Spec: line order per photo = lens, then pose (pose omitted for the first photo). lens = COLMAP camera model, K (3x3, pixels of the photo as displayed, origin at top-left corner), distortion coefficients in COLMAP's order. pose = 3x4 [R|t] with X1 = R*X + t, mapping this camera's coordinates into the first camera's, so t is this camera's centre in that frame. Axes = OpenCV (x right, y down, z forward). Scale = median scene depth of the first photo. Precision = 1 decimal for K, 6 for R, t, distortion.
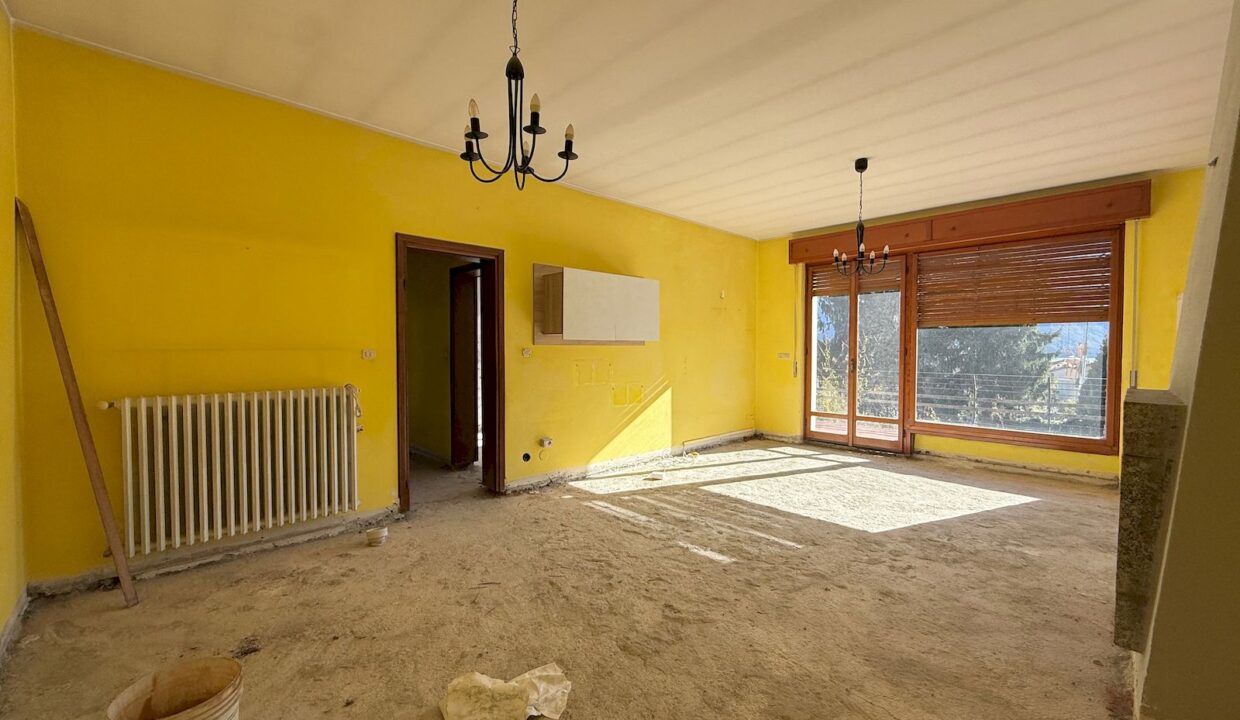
lens RADIAL K [[495.4, 0, 619.4], [0, 495.4, 363.4], [0, 0, 1]] dist [0.001431, 0.000230]
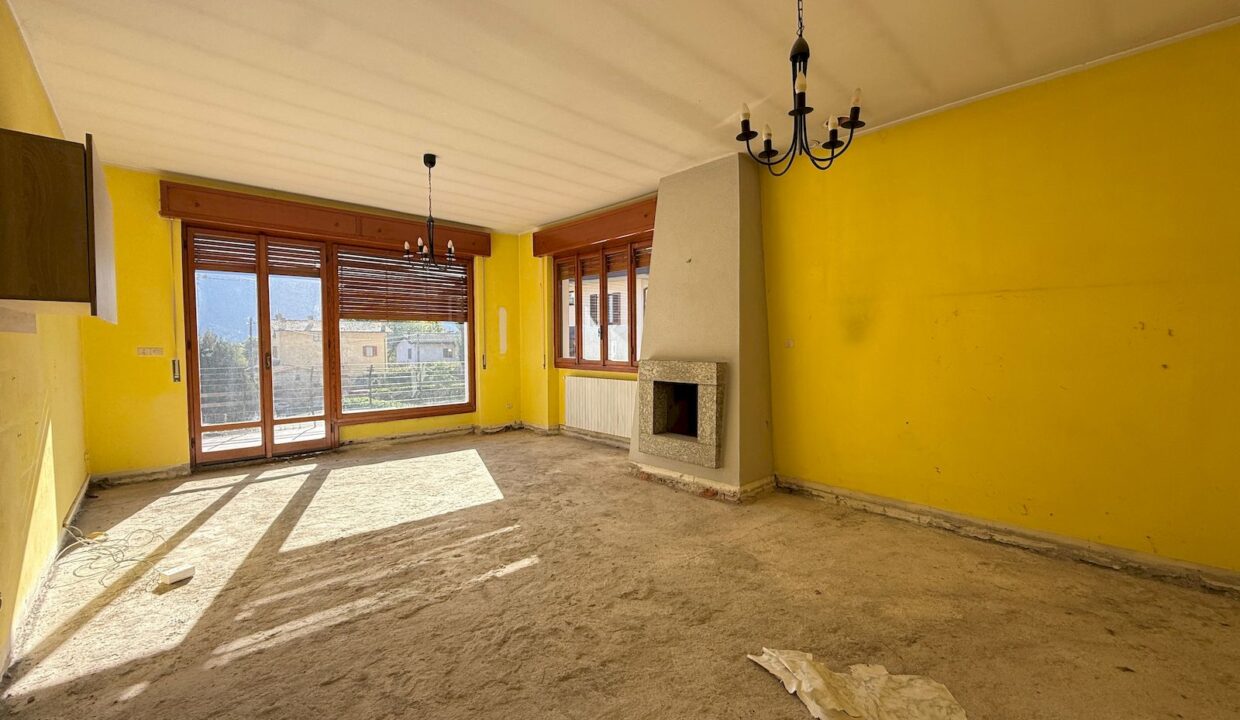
lens RADIAL K [[495.4, 0, 617.6], [0, 495.4, 362.3], [0, 0, 1]] dist [0.001431, 0.000230]
pose [[0.005919, -0.043435, 0.999039, -0.544008], [0.031729, 0.998561, 0.043226, -0.016090], [-0.999479, 0.031443, 0.007289, 0.611975]]
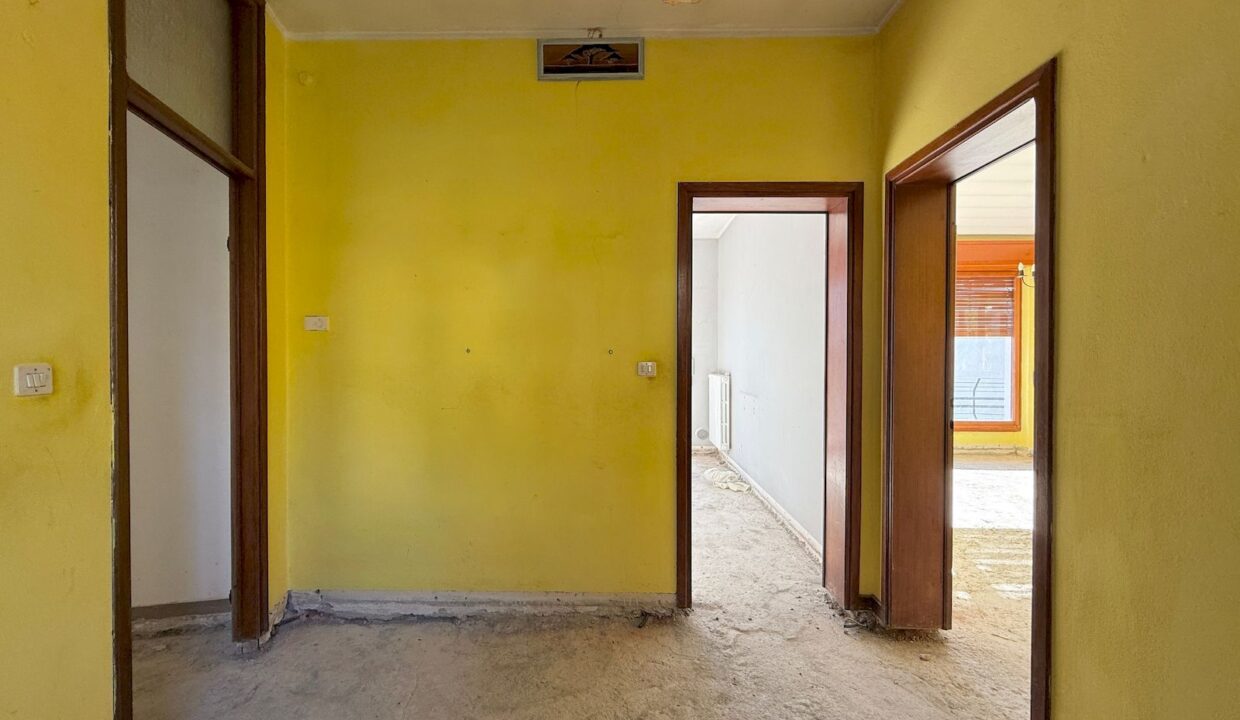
lens RADIAL K [[495.4, 0, 620.8], [0, 495.4, 358.7], [0, 0, 1]] dist [0.001431, 0.000230]
pose [[0.693364, -0.002637, 0.720583, -0.896467], [0.016854, 0.999779, -0.012559, -0.025712], [-0.720391, 0.020853, 0.693255, 0.925281]]
